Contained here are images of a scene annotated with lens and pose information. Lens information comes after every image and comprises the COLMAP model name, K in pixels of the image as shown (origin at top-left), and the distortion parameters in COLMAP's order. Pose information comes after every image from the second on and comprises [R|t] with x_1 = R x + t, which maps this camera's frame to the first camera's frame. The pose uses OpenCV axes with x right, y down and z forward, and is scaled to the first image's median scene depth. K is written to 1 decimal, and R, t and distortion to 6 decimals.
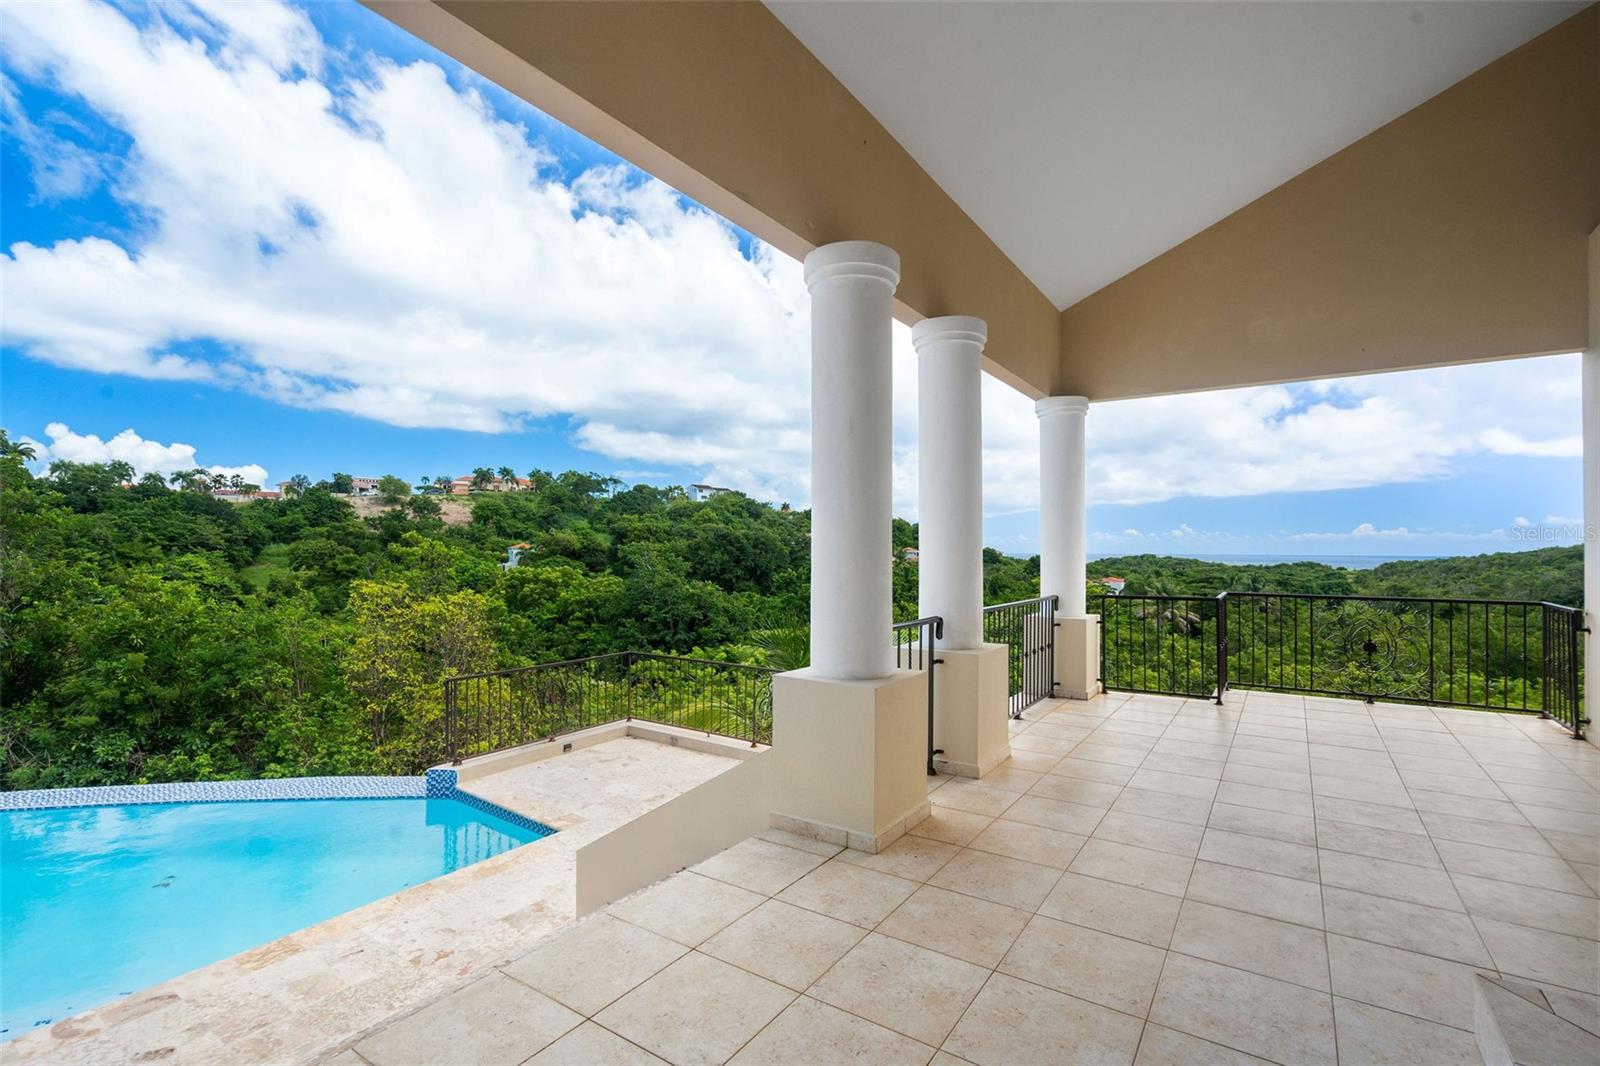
lens RADIAL K [[718.7, 0, 800.0], [0, 718.7, 533.0], [0, 0, 1]] dist [0.001685, 0.000079]
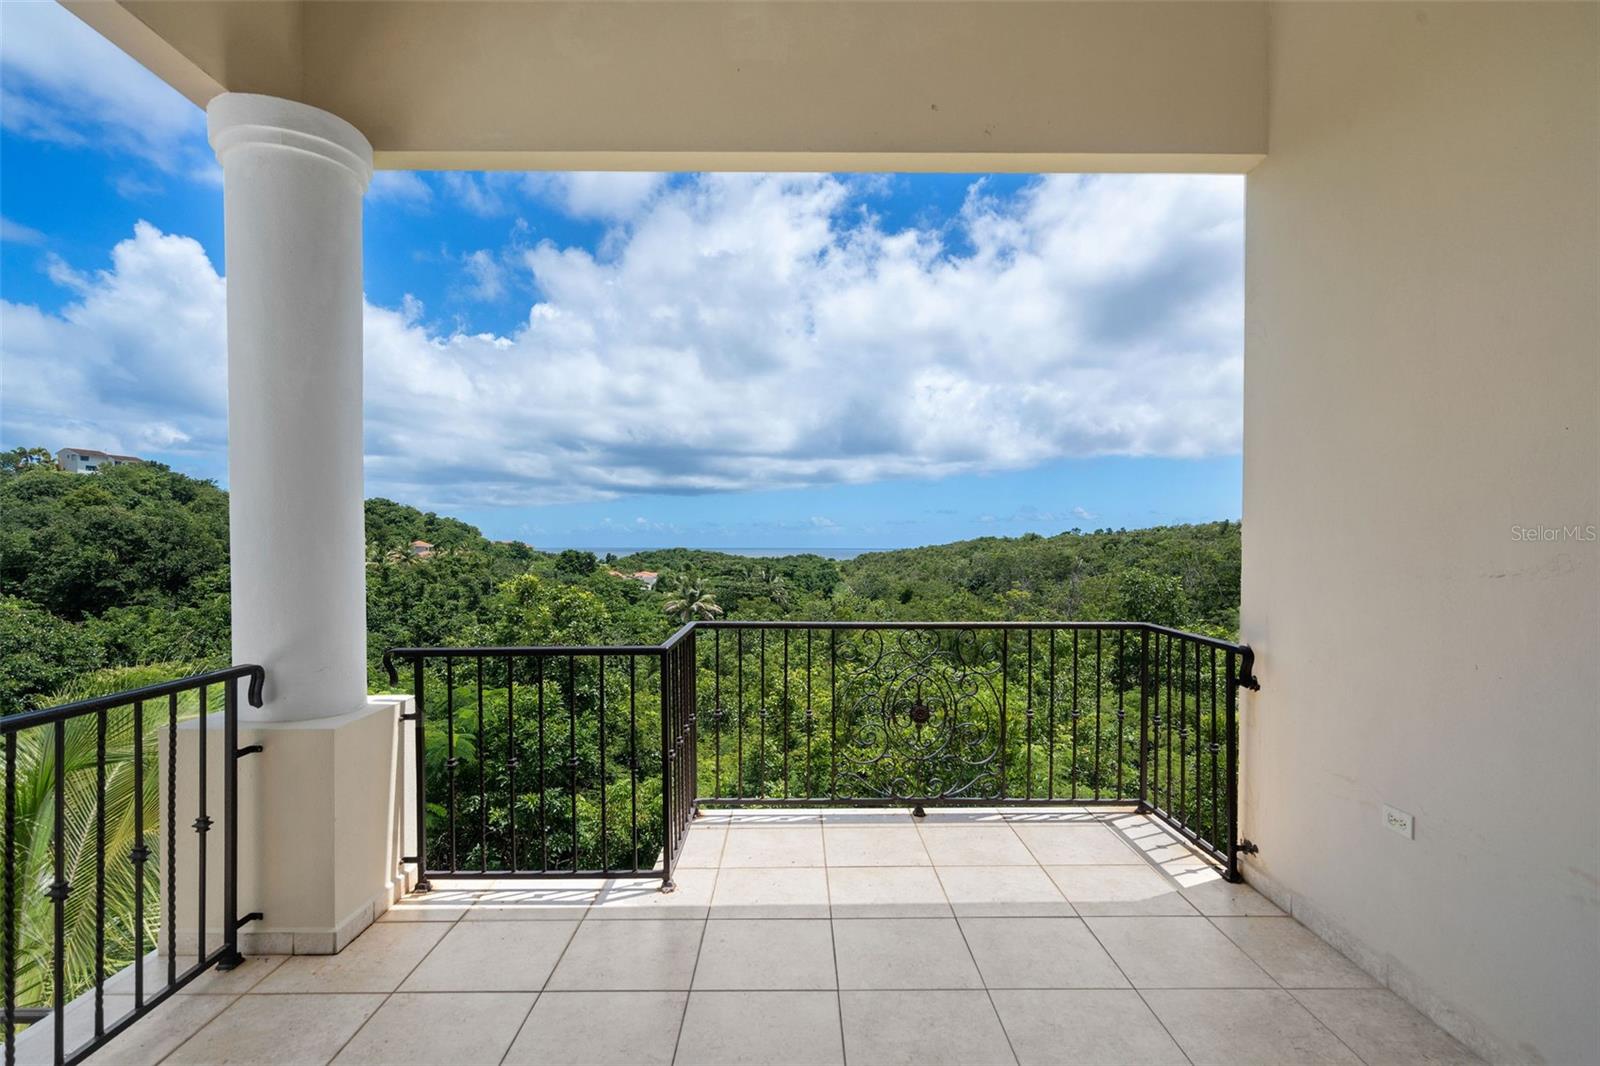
lens RADIAL K [[776.8, 0, 800.9], [0, 776.8, 541.4], [0, 0, 1]] dist [0.000229, 0.000047]
pose [[0.821948, -0.000208, 0.569563, 0.203591], [-0.011394, 0.999794, 0.016808, 0.009696], [-0.569449, -0.020305, 0.821776, 0.304390]]
